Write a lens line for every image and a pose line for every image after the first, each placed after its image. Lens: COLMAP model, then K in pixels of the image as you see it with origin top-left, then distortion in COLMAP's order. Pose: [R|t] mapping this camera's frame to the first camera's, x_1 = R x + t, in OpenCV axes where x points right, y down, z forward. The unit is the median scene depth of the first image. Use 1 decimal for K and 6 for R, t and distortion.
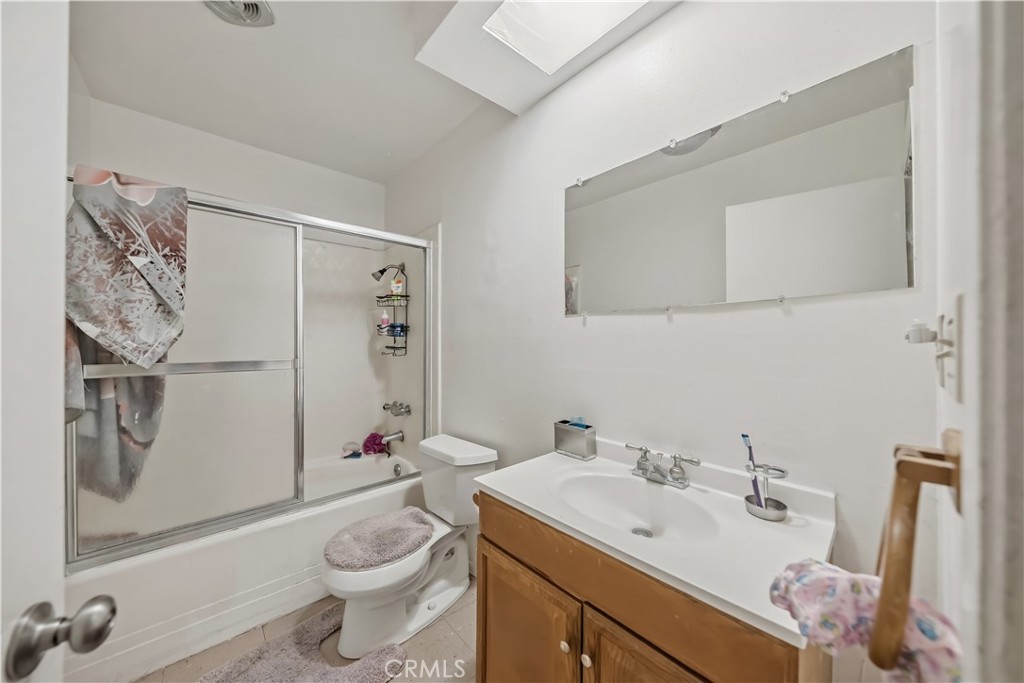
lens RADIAL K [[356.3, 0, 509.4], [0, 356.3, 338.0], [0, 0, 1]] dist [0.008000, -0.000114]
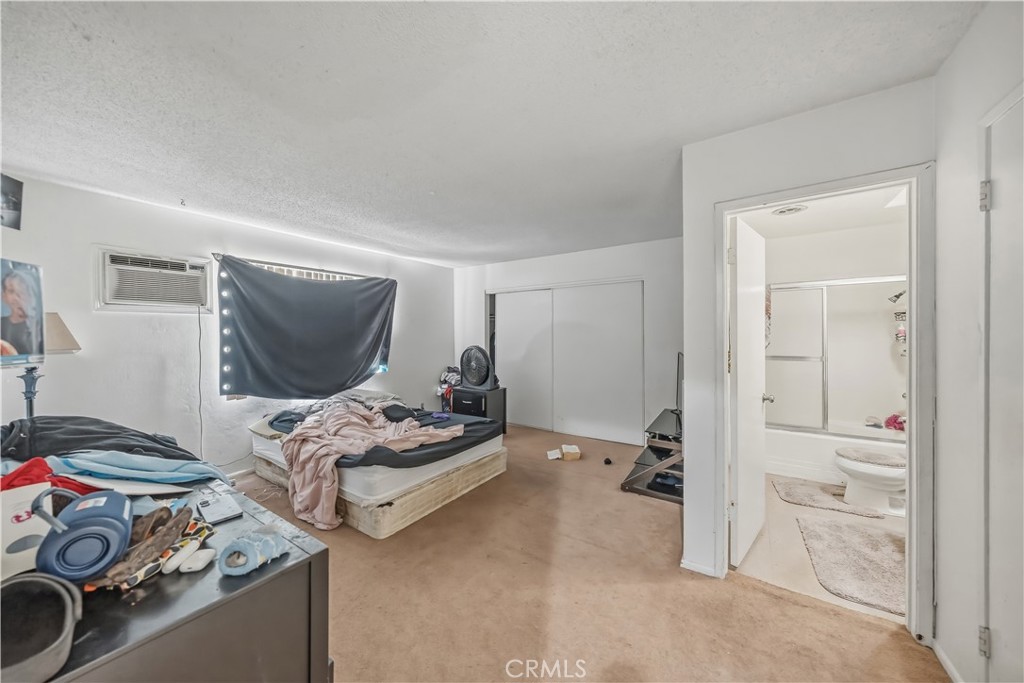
lens RADIAL K [[356.3, 0, 509.1], [0, 356.3, 339.8], [0, 0, 1]] dist [0.008000, -0.000114]
pose [[0.249509, -0.002184, -0.968370, 0.626503], [-0.000006, 0.999997, -0.002257, -0.013410], [0.968372, 0.000569, 0.249508, -0.819778]]
